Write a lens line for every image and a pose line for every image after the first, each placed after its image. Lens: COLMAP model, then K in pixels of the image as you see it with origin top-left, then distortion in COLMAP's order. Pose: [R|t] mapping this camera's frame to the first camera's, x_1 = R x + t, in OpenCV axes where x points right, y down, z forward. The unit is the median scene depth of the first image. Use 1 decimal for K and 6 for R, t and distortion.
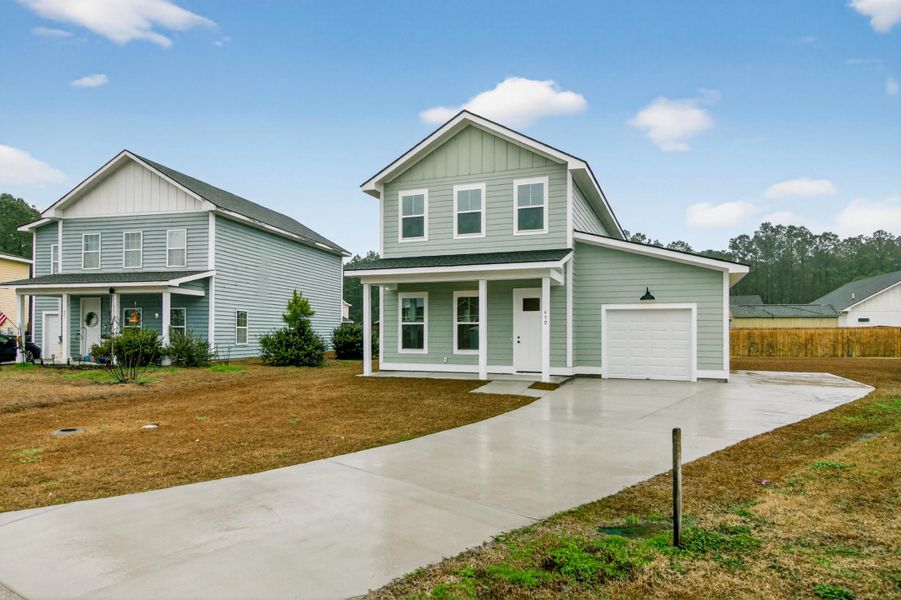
lens RADIAL K [[563.2, 0, 451.6], [0, 563.2, 296.6], [0, 0, 1]] dist [-0.000520, 0.000692]
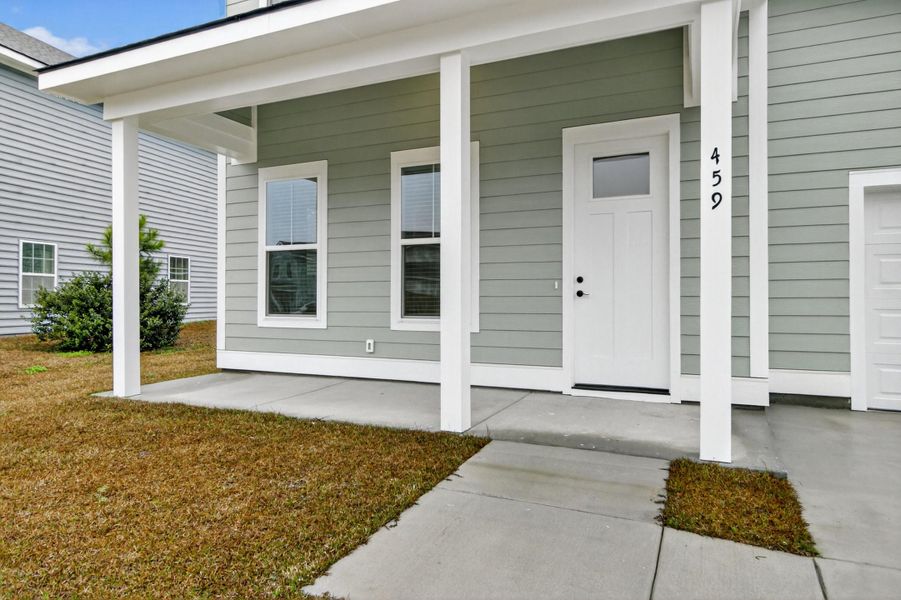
lens RADIAL K [[563.2, 0, 451.6], [0, 563.2, 296.6], [0, 0, 1]] dist [-0.000520, 0.000692]
pose [[0.998083, -0.004582, -0.061726, 0.062673], [0.008735, 0.997703, 0.067173, 0.057068], [0.061276, -0.067583, 0.995830, 0.643966]]
